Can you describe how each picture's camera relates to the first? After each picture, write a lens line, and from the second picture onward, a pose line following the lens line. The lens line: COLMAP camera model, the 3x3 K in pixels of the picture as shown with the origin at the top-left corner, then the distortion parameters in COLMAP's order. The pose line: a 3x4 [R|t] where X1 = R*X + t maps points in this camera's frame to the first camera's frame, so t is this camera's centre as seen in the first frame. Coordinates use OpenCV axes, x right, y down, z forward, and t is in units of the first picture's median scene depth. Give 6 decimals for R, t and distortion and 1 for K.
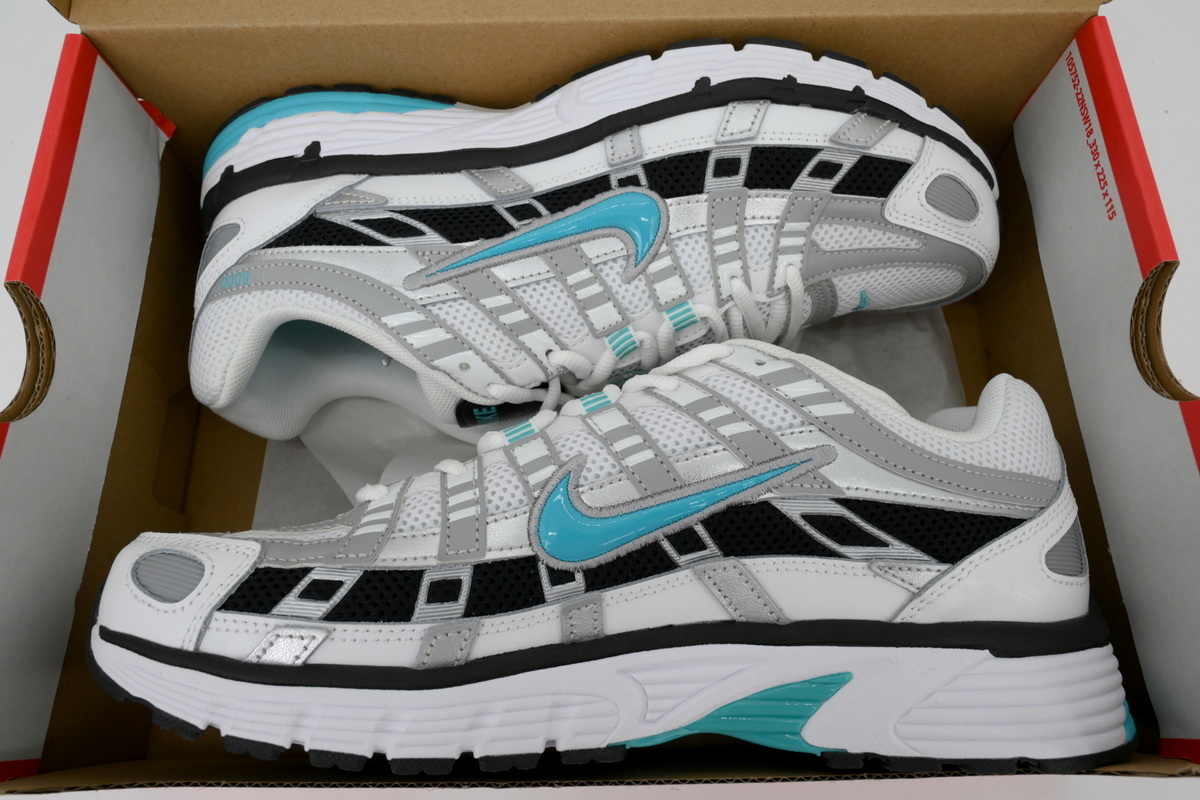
lens RADIAL K [[819.4, 0, 604.9], [0, 819.4, 399.6], [0, 0, 1]] dist [0.002455, -0.001183]
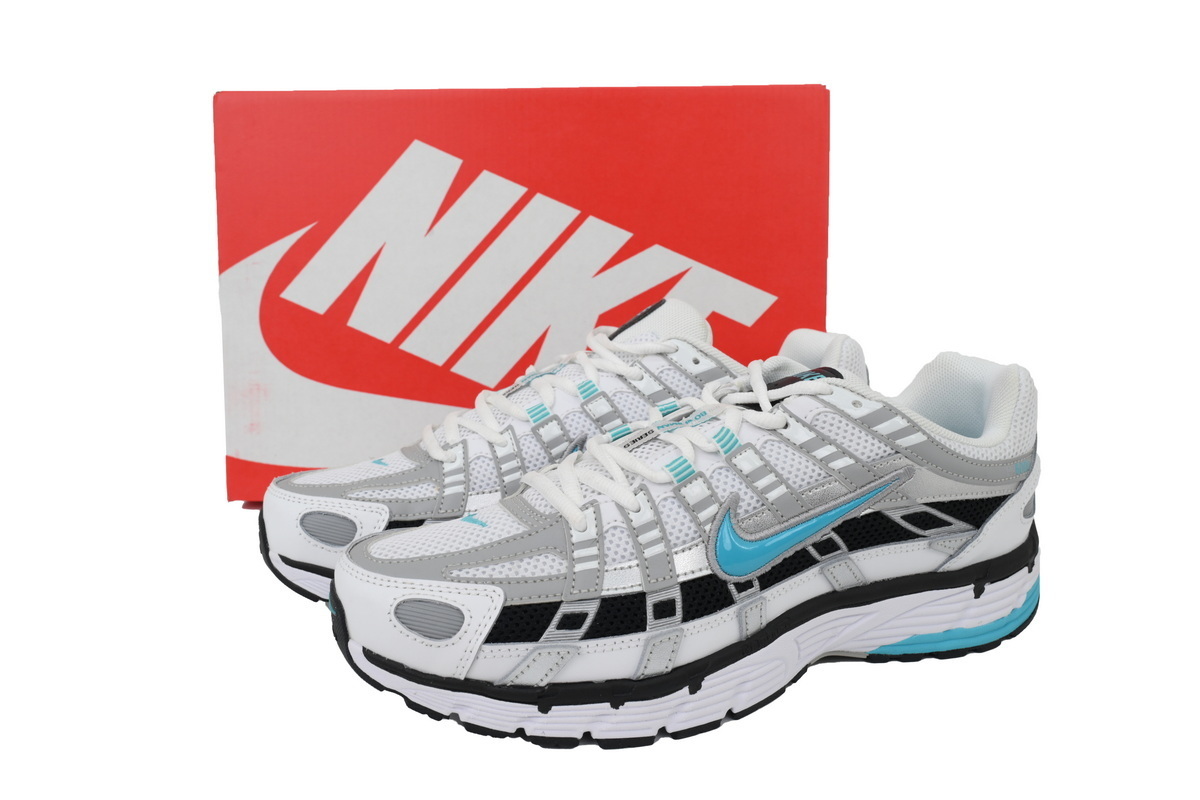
lens RADIAL K [[1024.9, 0, 602.0], [0, 1024.9, 399.8], [0, 0, 1]] dist [0.005041, -0.002948]
pose [[-0.950767, 0.071057, -0.301651, 0.599846], [-0.111032, -0.986846, 0.117498, -0.161539], [-0.289334, 0.145206, 0.946150, -0.264394]]
